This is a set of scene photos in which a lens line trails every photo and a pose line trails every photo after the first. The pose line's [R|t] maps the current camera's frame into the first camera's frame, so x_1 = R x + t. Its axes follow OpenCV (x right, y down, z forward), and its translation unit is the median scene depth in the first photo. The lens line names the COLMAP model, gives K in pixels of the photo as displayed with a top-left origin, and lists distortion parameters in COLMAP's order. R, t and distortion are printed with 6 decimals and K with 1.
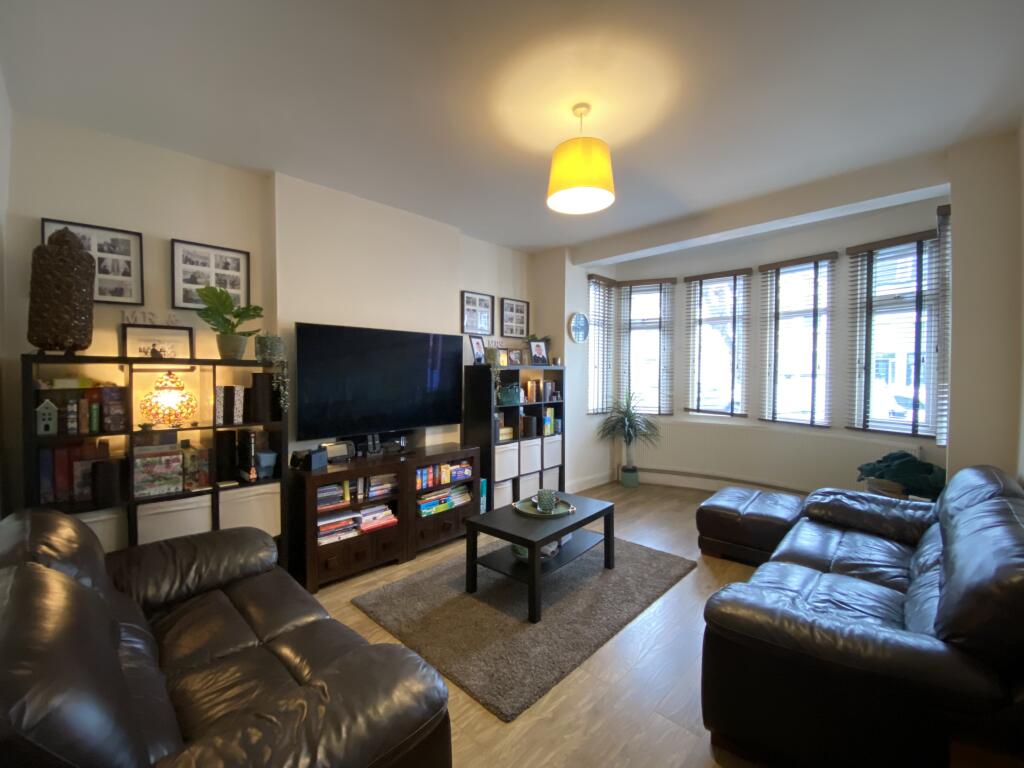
lens RADIAL K [[420.8, 0, 512.0], [0, 420.8, 384.0], [0, 0, 1]] dist [0.000814, -0.000055]
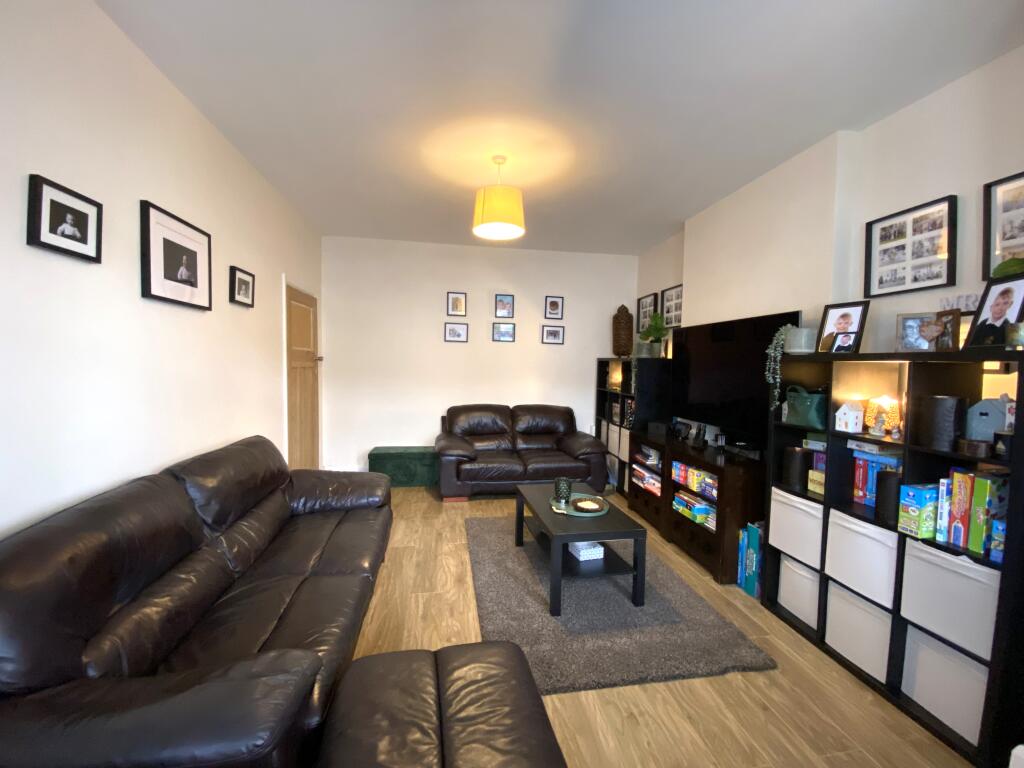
lens RADIAL K [[420.8, 0, 512.0], [0, 420.8, 384.0], [0, 0, 1]] dist [0.000814, -0.000055]
pose [[-0.598201, 0.035350, -0.800566, 0.786548], [-0.033191, 0.997076, 0.068828, -0.038529], [0.800658, 0.067745, -0.595279, 1.213885]]
